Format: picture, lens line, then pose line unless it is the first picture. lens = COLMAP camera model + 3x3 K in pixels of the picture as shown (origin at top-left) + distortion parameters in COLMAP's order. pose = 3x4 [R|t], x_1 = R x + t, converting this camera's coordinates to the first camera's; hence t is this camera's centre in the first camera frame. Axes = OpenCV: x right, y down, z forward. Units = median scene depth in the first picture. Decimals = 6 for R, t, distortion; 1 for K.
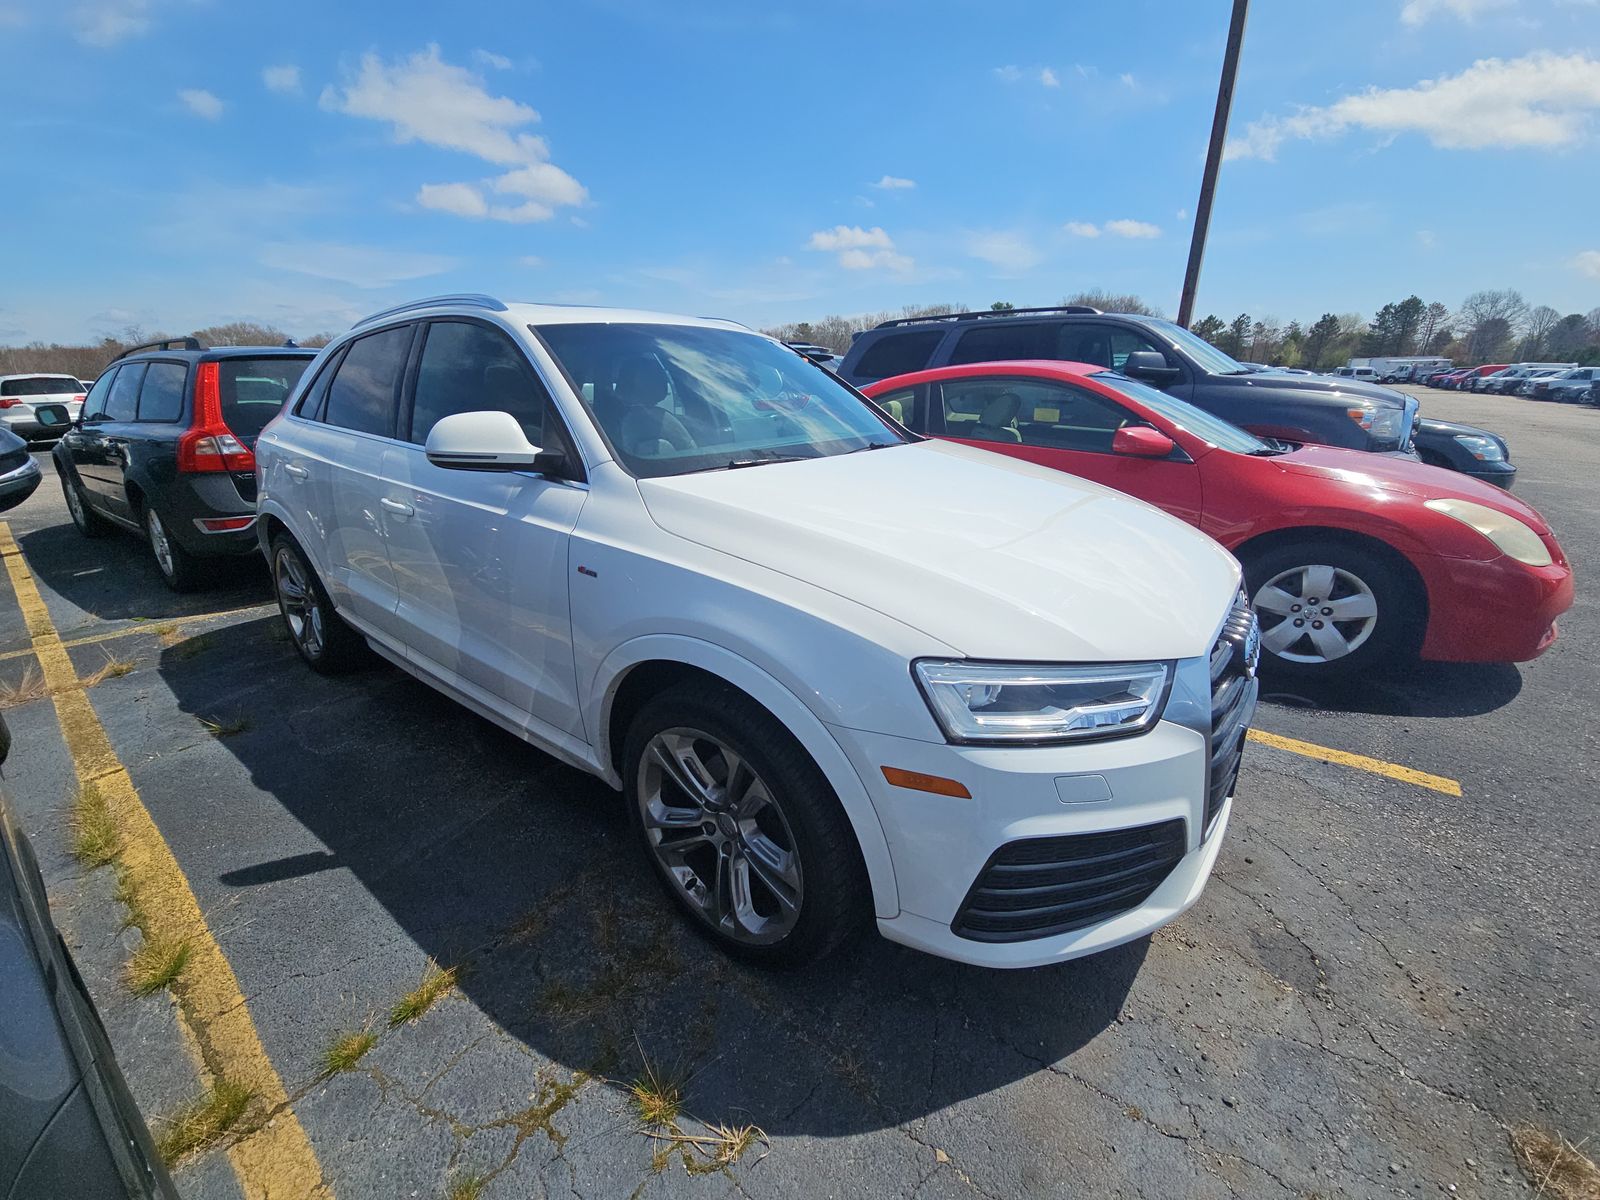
lens RADIAL K [[639.9, 0, 800.0], [0, 639.9, 600.0], [0, 0, 1]] dist [0.022046, -0.013329]
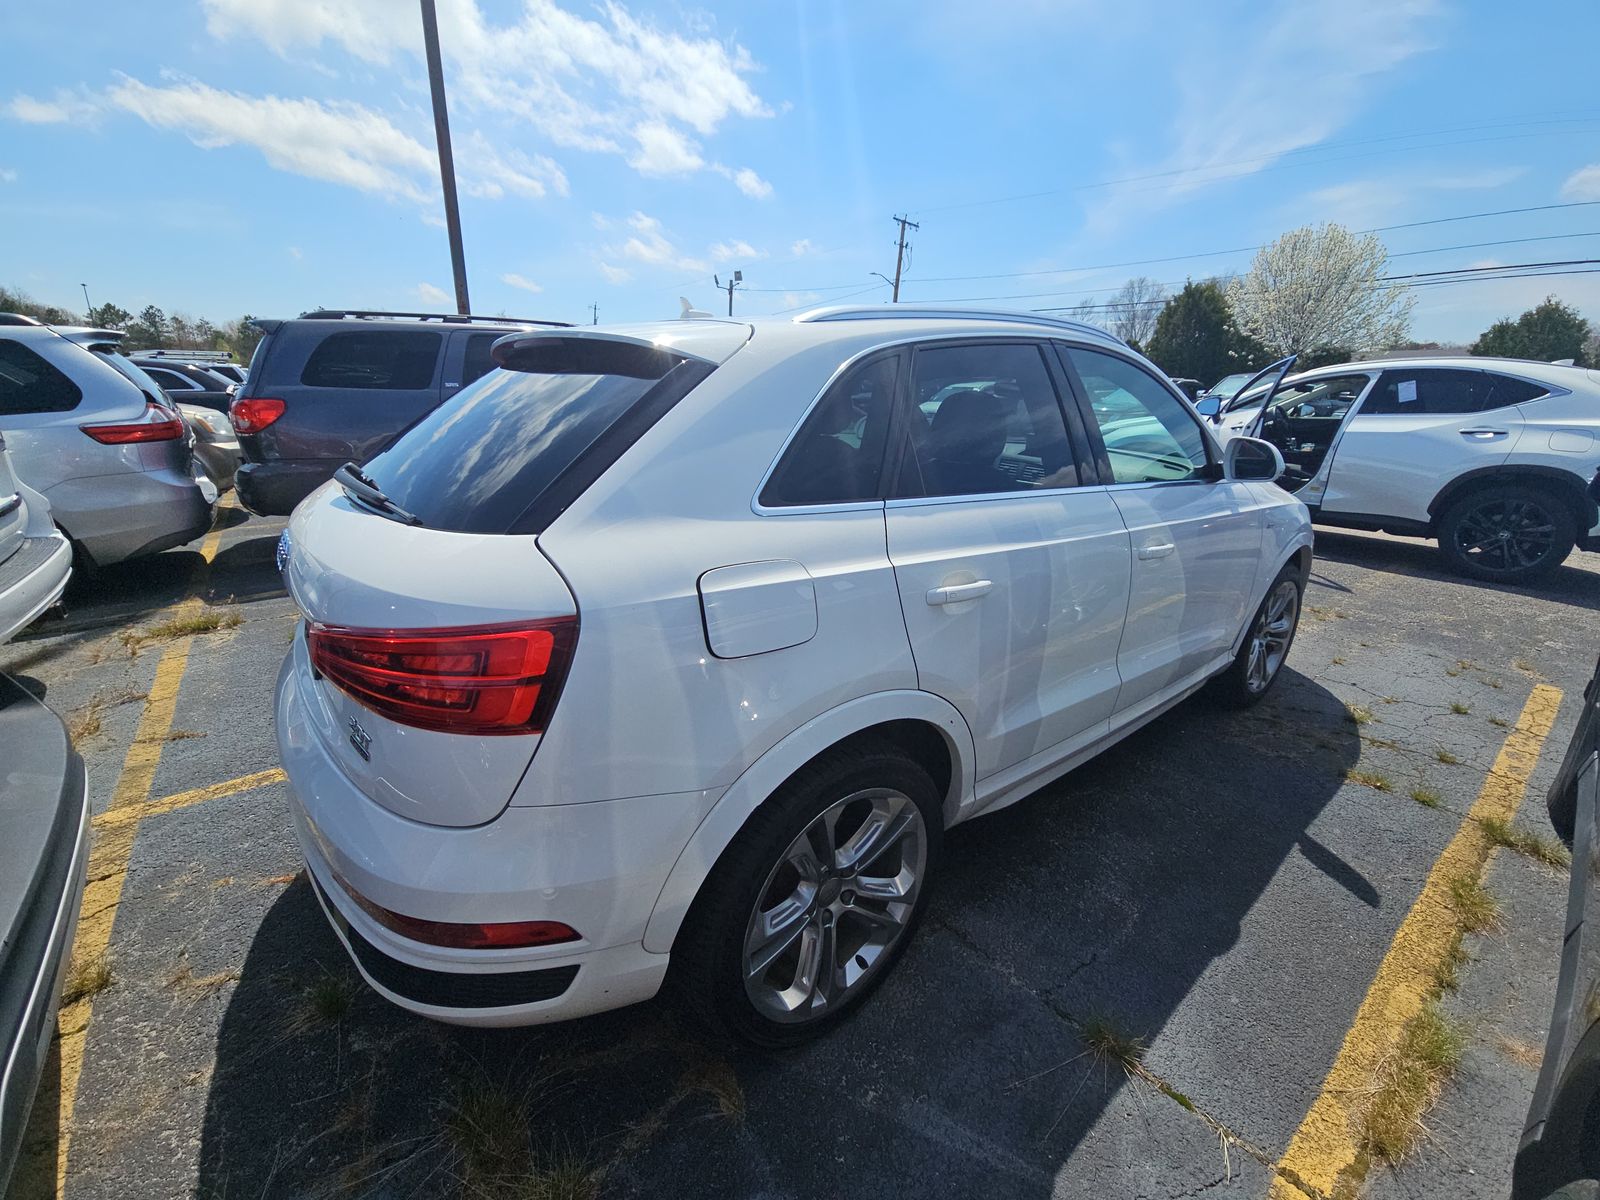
lens RADIAL K [[639.9, 0, 800.0], [0, 639.9, 600.0], [0, 0, 1]] dist [0.022046, -0.013329]
pose [[0.252716, -0.296941, 0.920848, -1.496098], [0.300316, 0.928807, 0.217090, -0.398486], [-0.919753, 0.221683, 0.323900, 1.089897]]
